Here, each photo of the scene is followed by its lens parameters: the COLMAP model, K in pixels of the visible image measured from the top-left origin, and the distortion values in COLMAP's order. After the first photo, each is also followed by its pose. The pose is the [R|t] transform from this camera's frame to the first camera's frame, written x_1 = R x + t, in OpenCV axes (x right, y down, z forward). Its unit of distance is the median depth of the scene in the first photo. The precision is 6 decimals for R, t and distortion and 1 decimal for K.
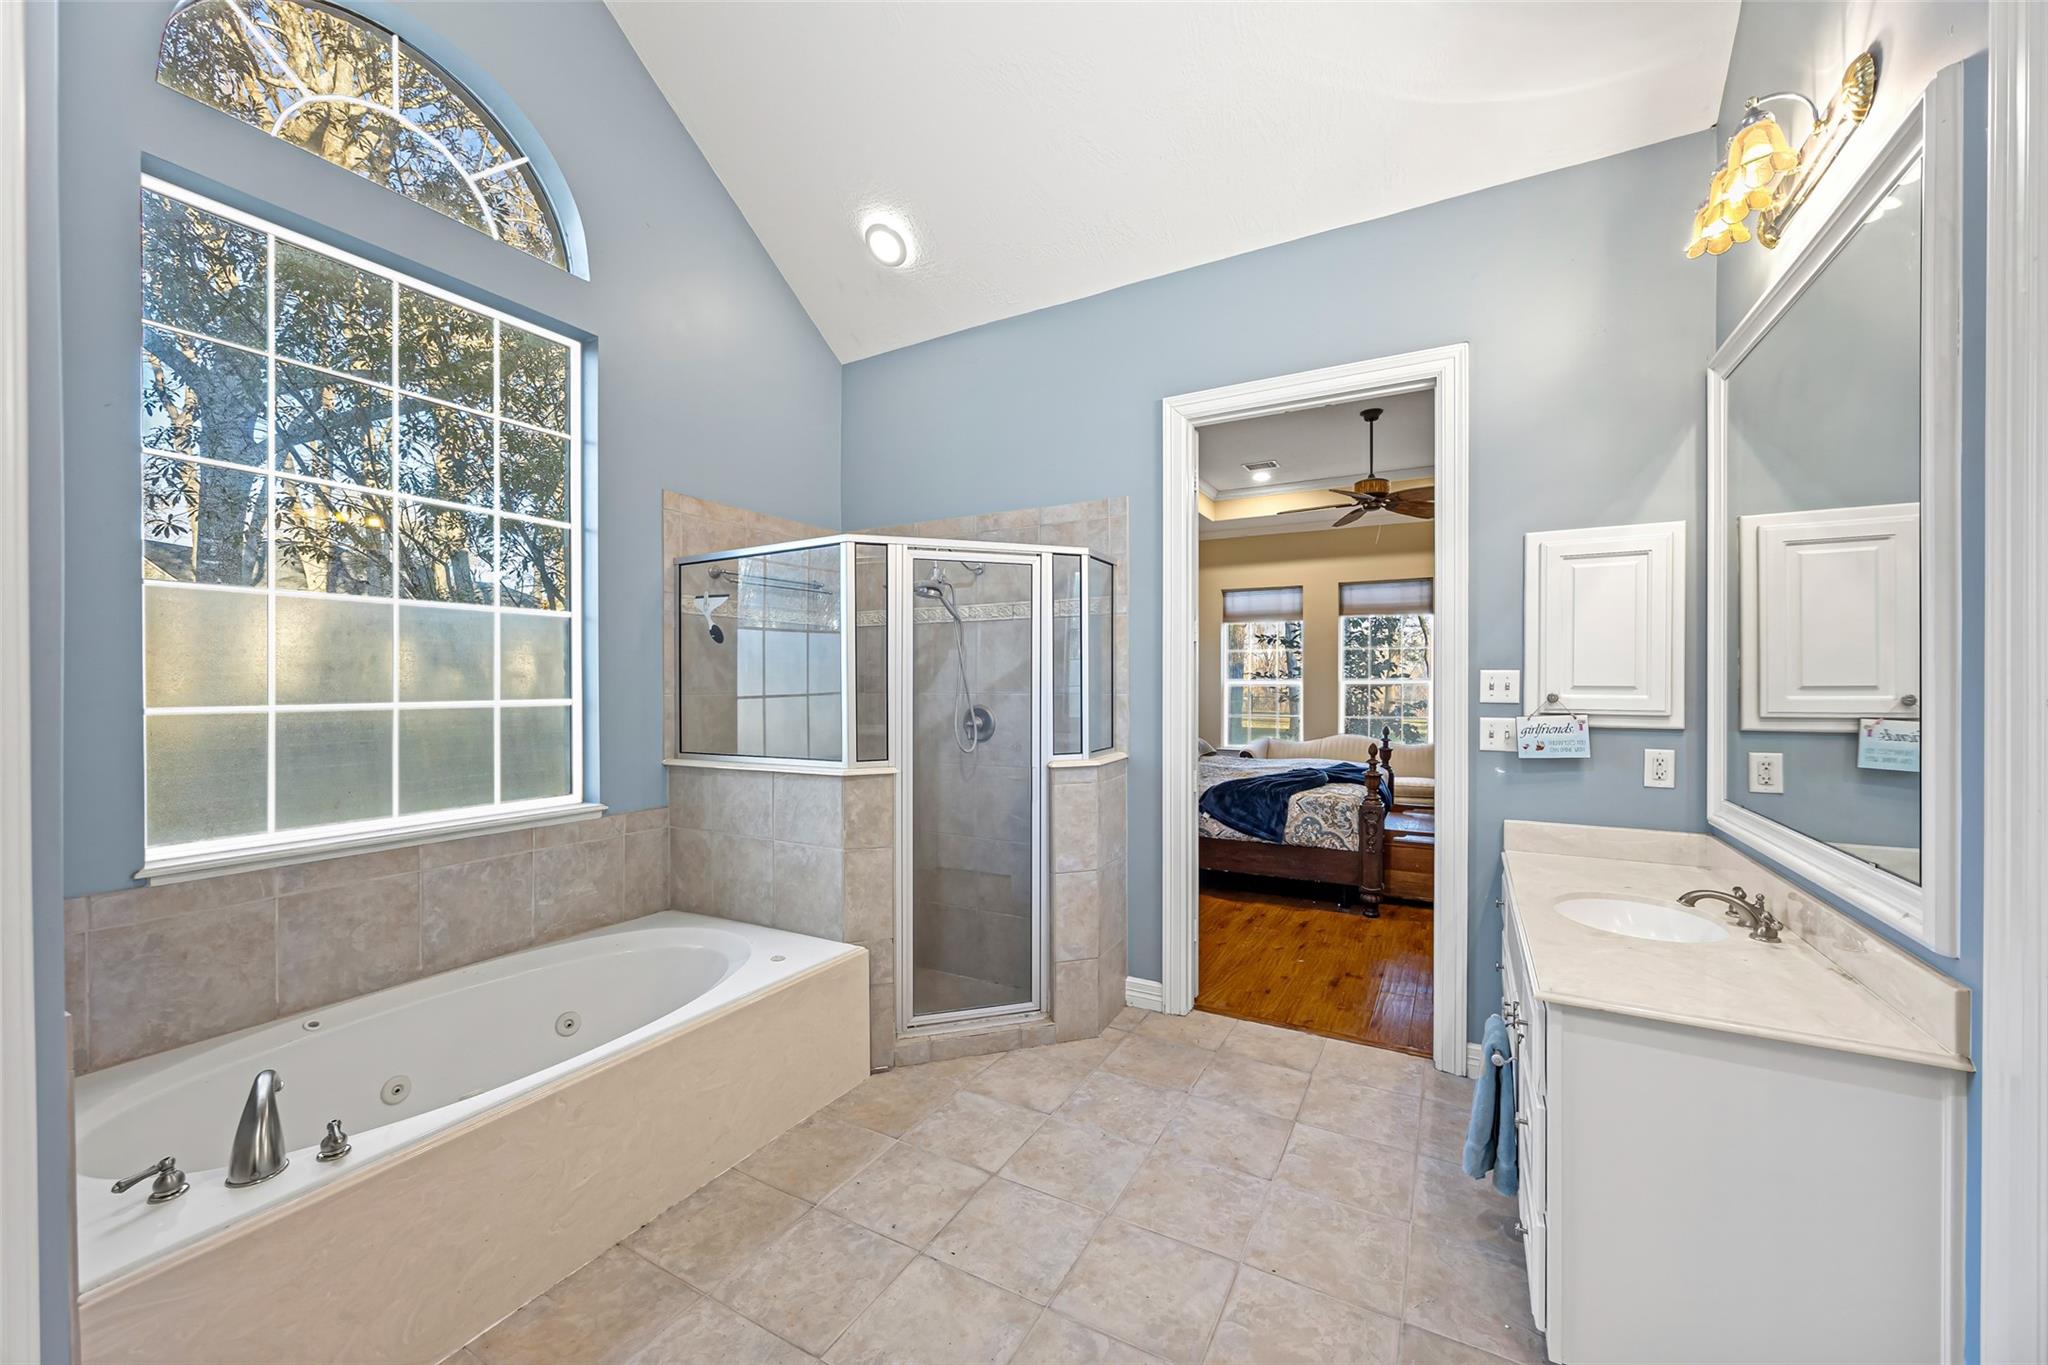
lens RADIAL K [[795.6, 0, 1021.0], [0, 795.6, 690.9], [0, 0, 1]] dist [0.002569, 0.000259]
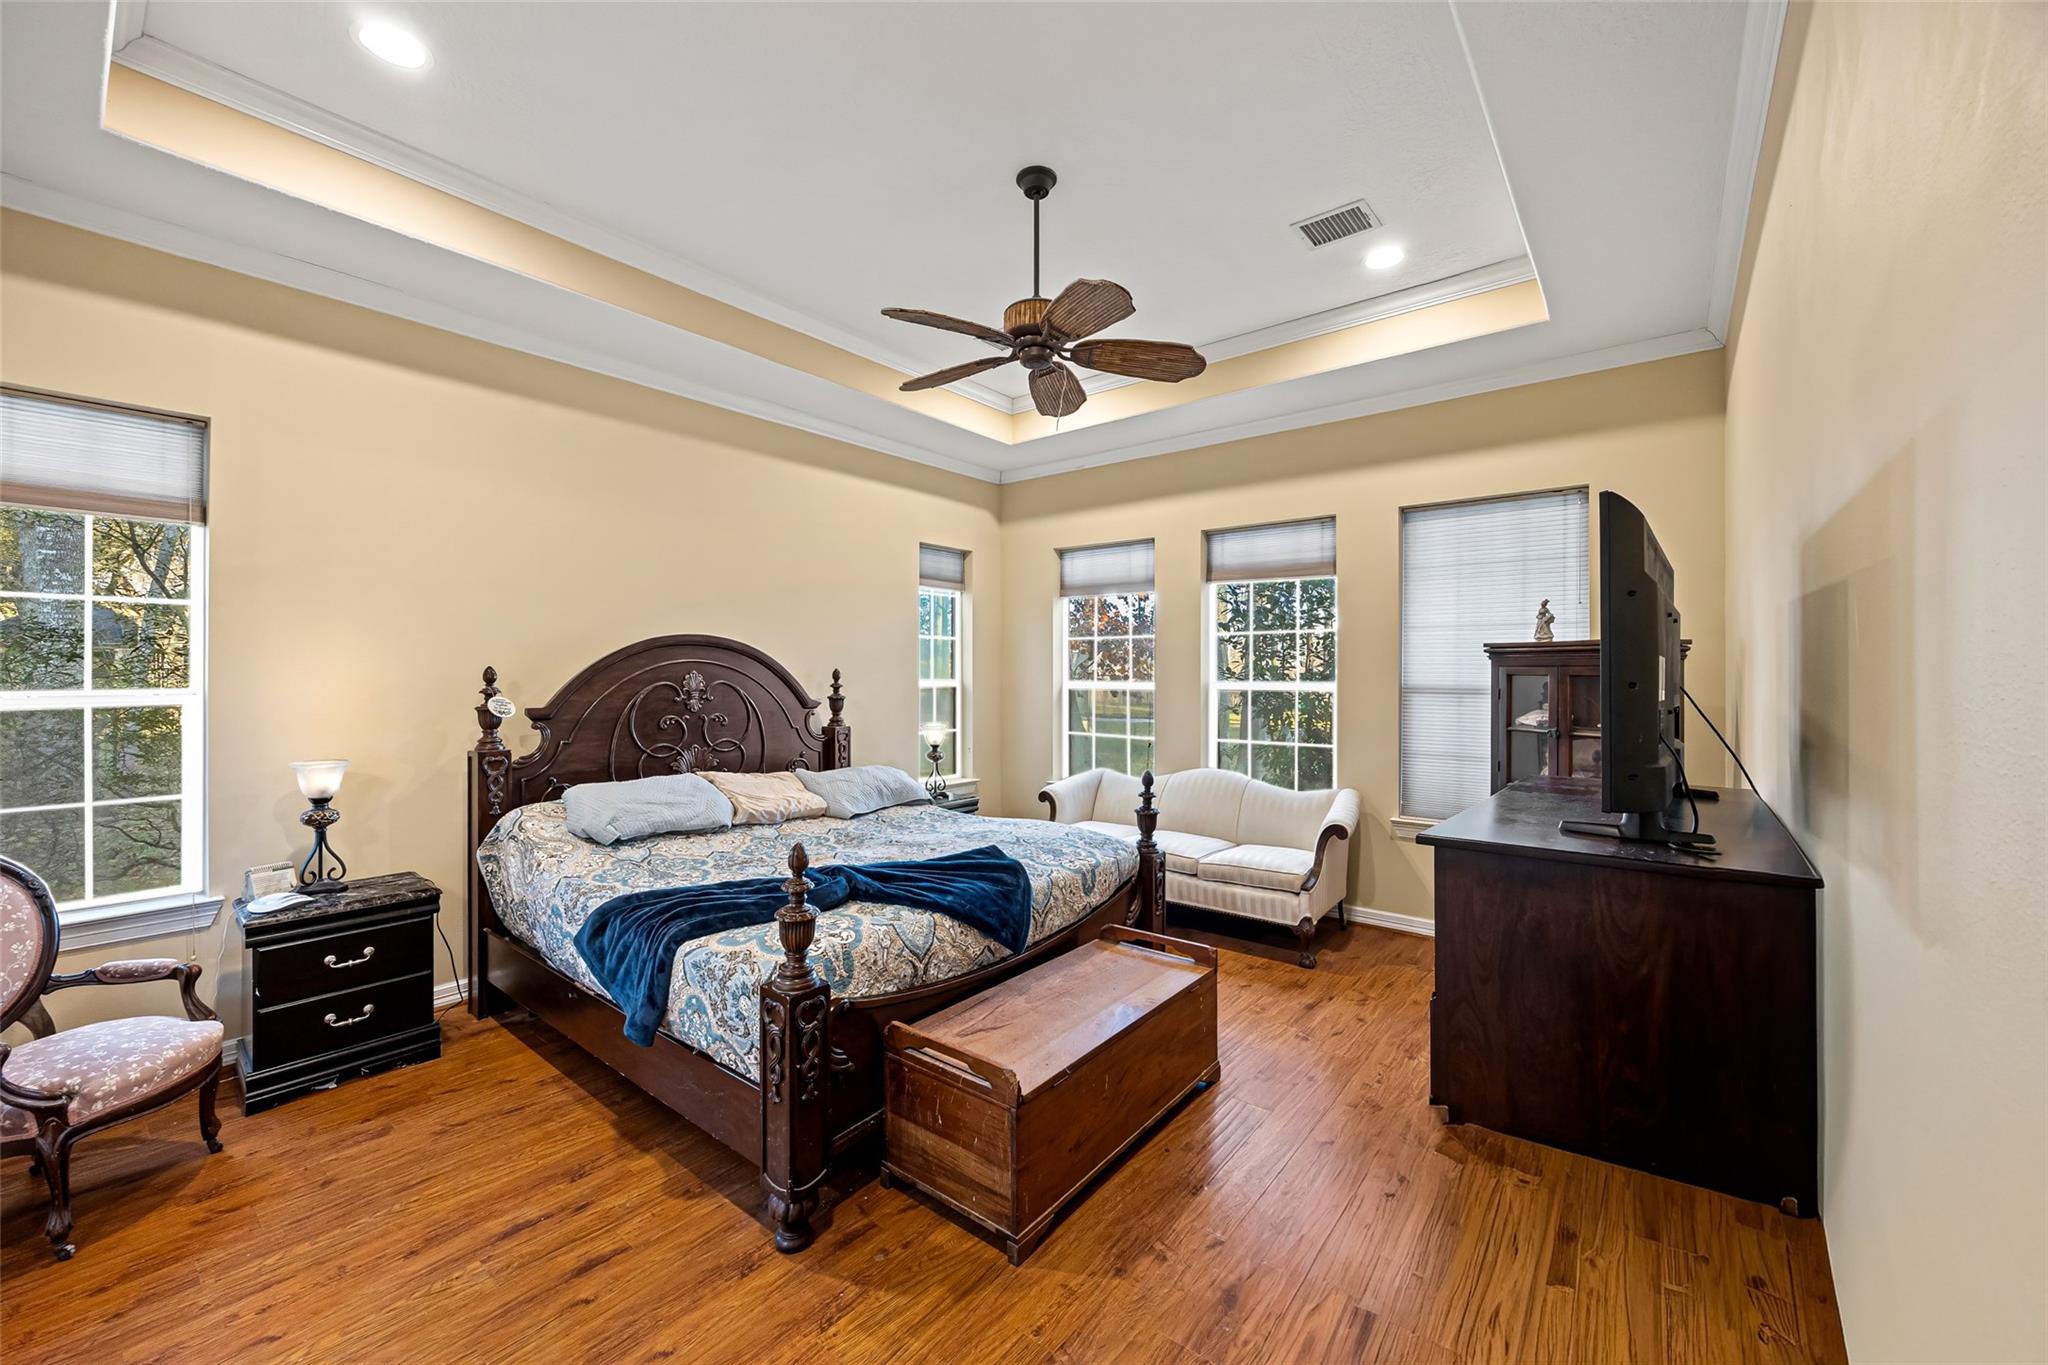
lens RADIAL K [[795.6, 0, 1026.6], [0, 795.6, 677.0], [0, 0, 1]] dist [0.002569, 0.000259]
pose [[0.984539, 0.002372, -0.175148, 0.628270], [-0.003768, 0.999964, -0.007641, -0.021843], [0.175124, 0.008183, 0.984512, 0.580907]]
